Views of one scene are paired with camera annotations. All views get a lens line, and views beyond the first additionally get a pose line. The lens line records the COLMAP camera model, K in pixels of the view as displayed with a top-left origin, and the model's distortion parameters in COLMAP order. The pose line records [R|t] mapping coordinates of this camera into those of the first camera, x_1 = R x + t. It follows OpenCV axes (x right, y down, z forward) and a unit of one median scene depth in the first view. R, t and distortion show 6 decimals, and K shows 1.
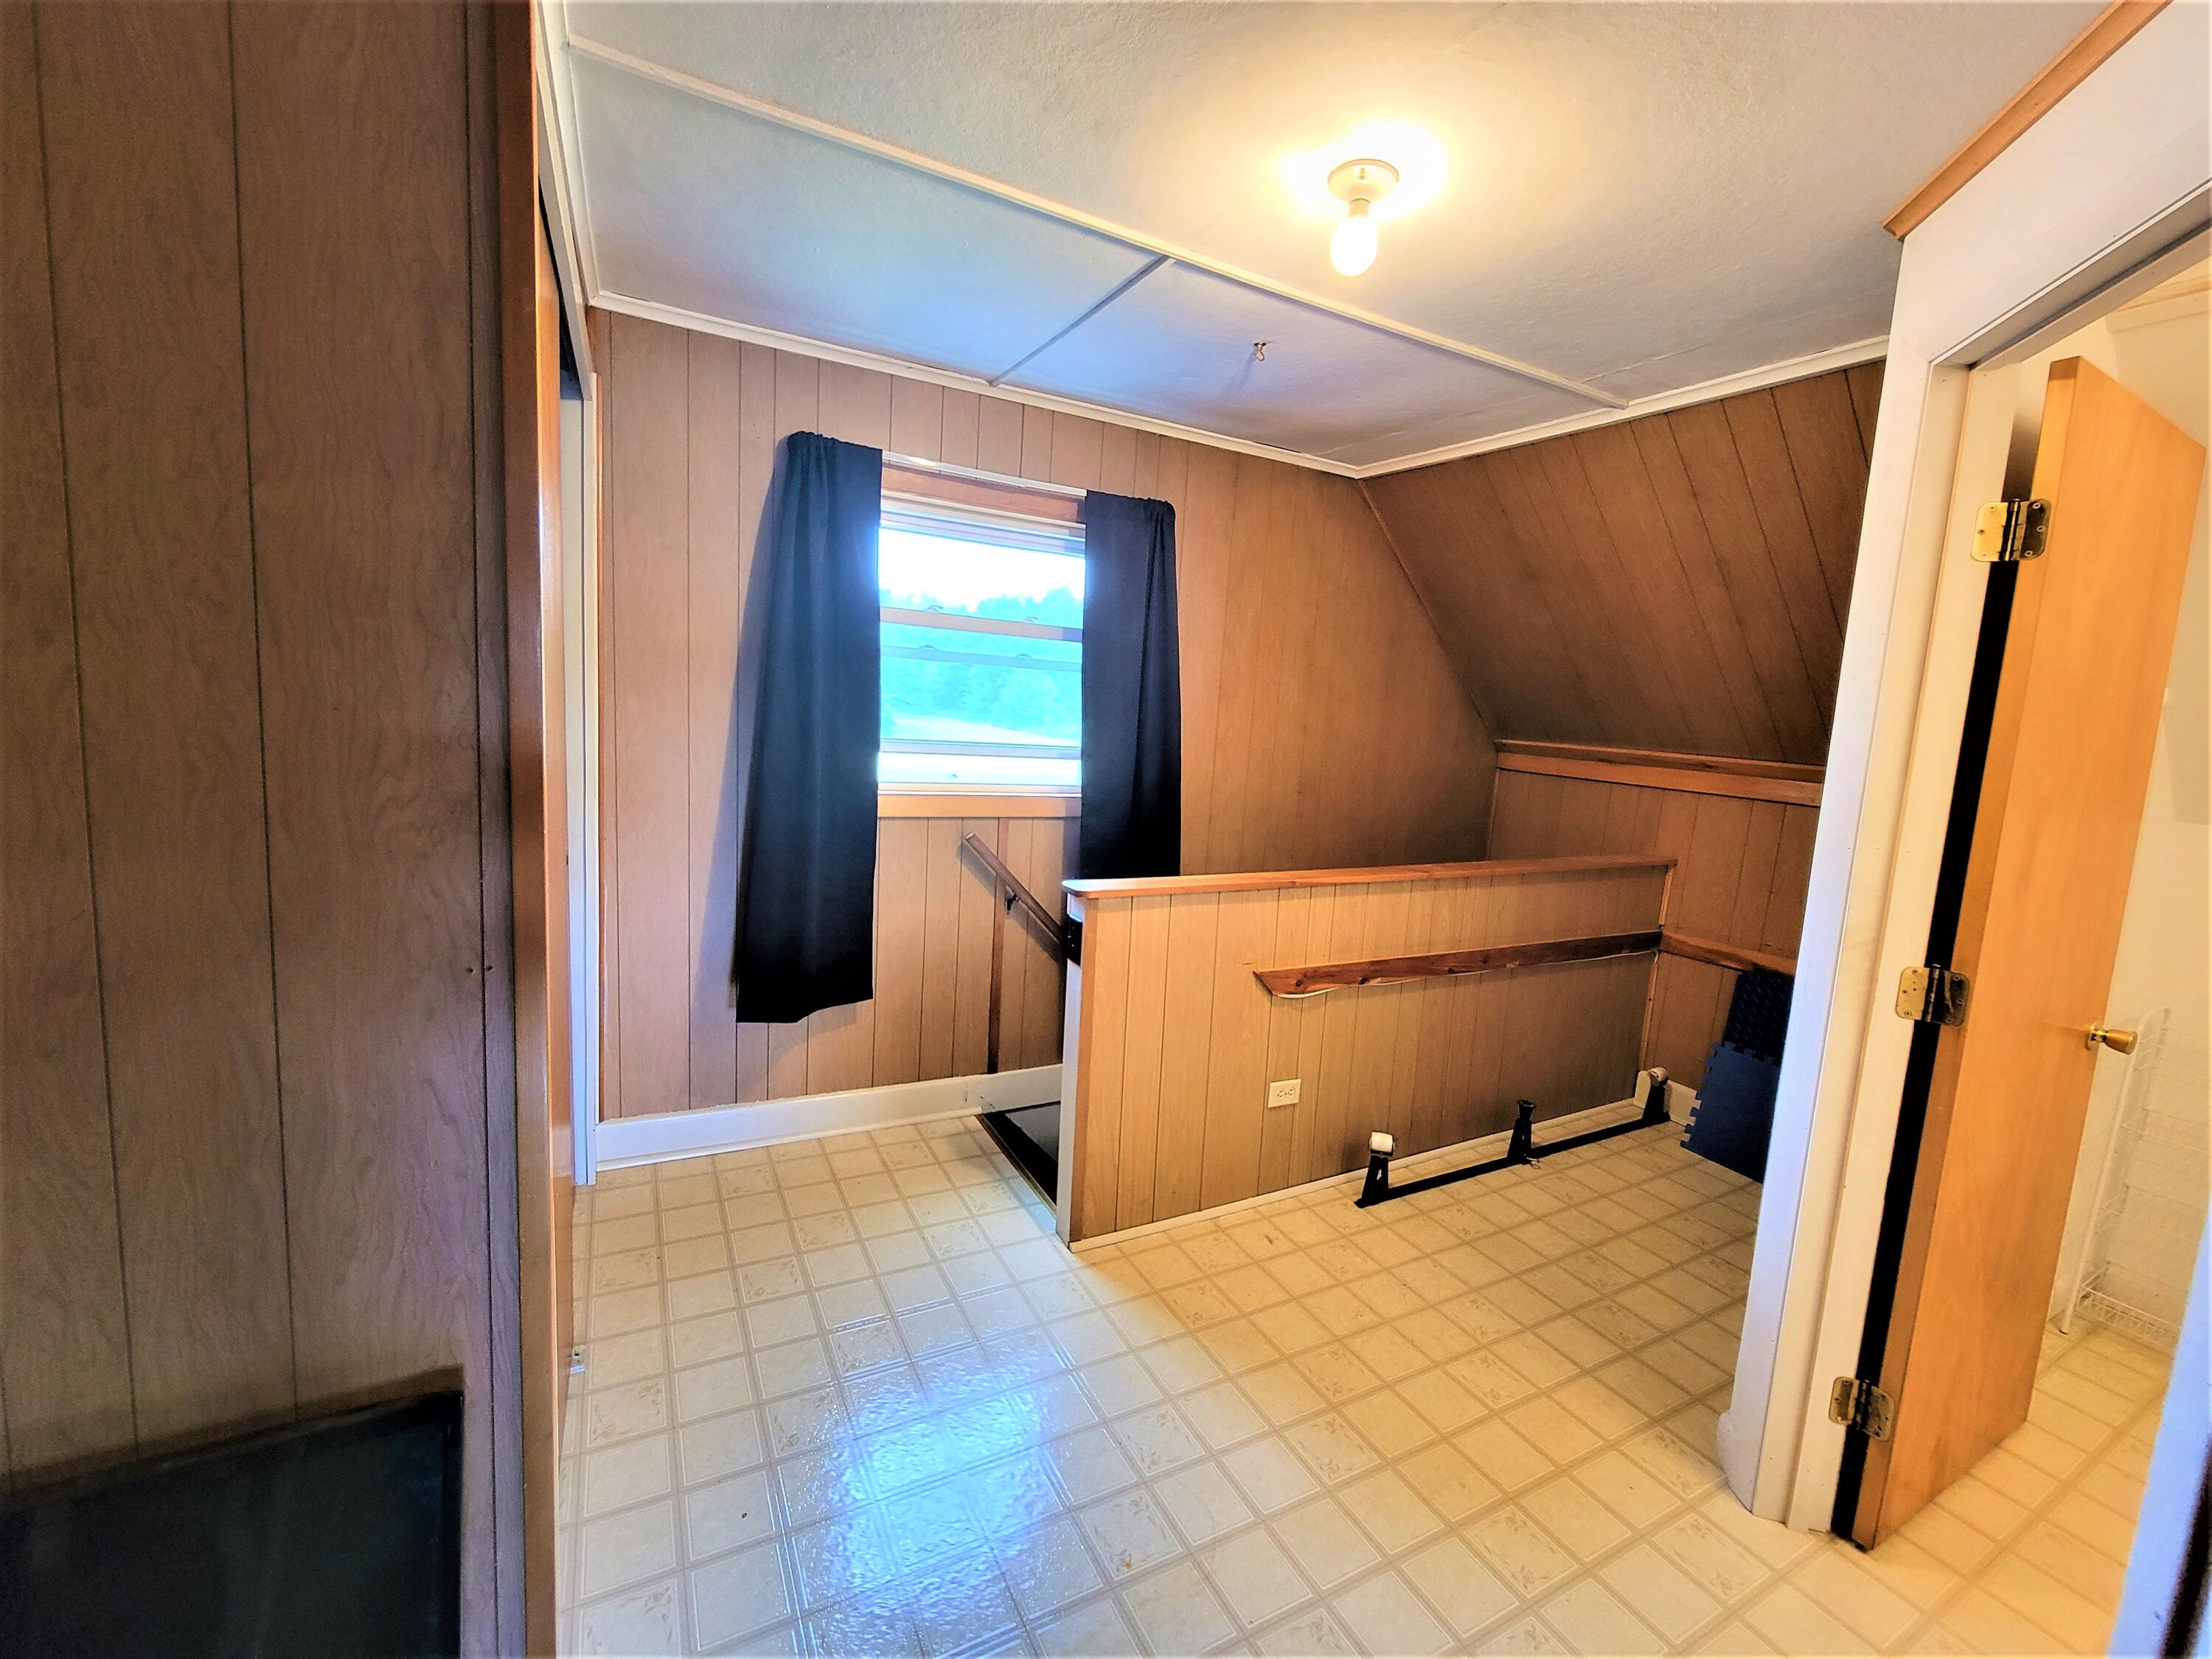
lens RADIAL K [[903.7, 0, 1112.4], [0, 903.7, 817.9], [0, 0, 1]] dist [-0.001992, -0.000324]
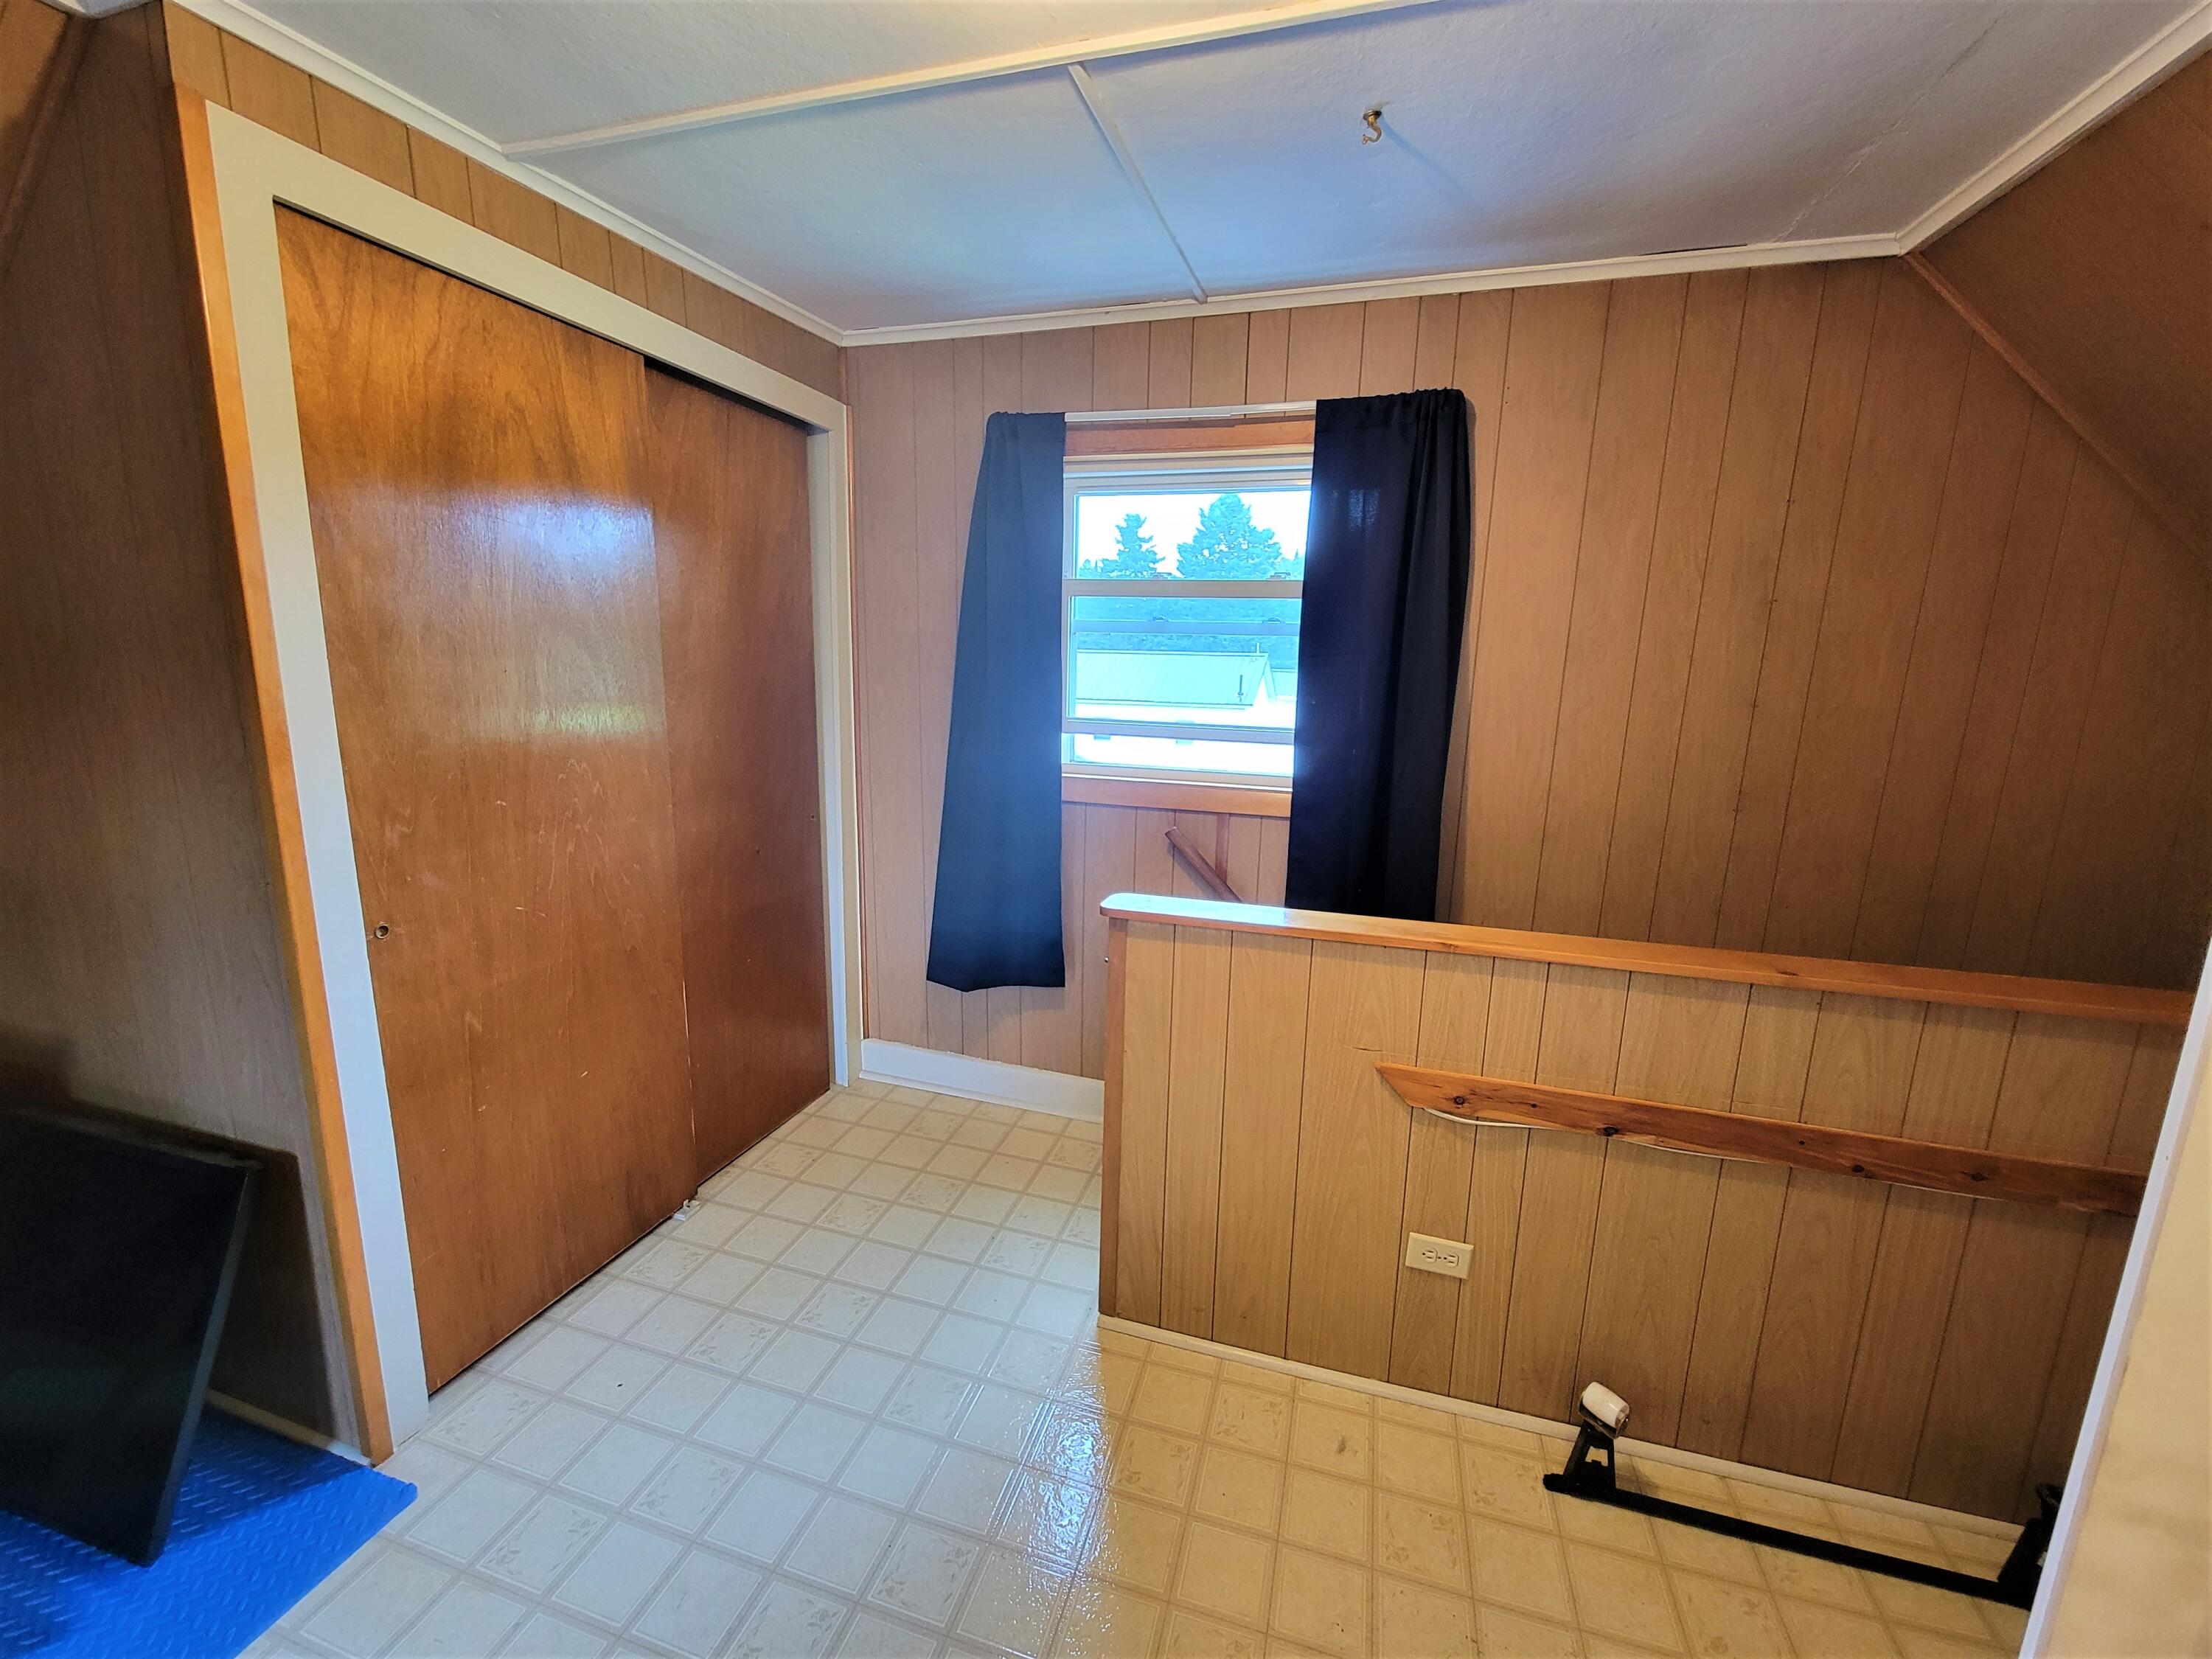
lens RADIAL K [[903.7, 0, 1106.9], [0, 903.7, 828.5], [0, 0, 1]] dist [-0.001992, -0.000324]
pose [[0.705905, 0.089177, -0.702670, 0.450633], [-0.066332, 0.996006, 0.059768, -0.033237], [0.705194, 0.004419, 0.709001, 0.346025]]
